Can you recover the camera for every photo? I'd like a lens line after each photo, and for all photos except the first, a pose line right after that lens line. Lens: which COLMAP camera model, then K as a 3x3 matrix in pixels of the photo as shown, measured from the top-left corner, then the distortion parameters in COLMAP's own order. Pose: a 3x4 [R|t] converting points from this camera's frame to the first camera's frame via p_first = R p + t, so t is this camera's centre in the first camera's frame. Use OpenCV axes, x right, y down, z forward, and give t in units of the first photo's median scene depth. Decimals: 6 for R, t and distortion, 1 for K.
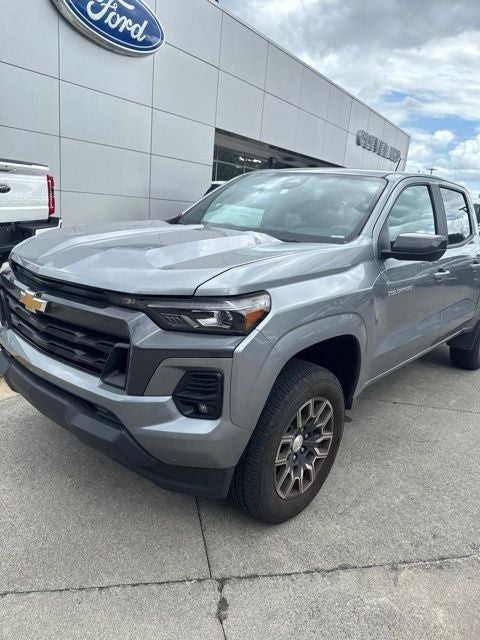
lens RADIAL K [[450.4, 0, 241.4], [0, 450.4, 318.7], [0, 0, 1]] dist [0.011563, -0.024010]
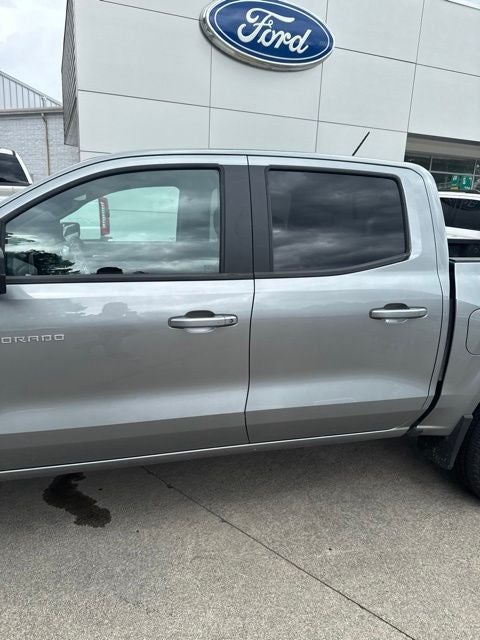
lens RADIAL K [[449.0, 0, 244.8], [0, 449.0, 326.2], [0, 0, 1]] dist [-0.004408, -0.006114]
pose [[0.826422, 0.096033, -0.554801, 0.635912], [-0.112616, 0.993630, 0.004240, -0.081027], [0.551674, 0.058975, 0.831972, 0.447905]]
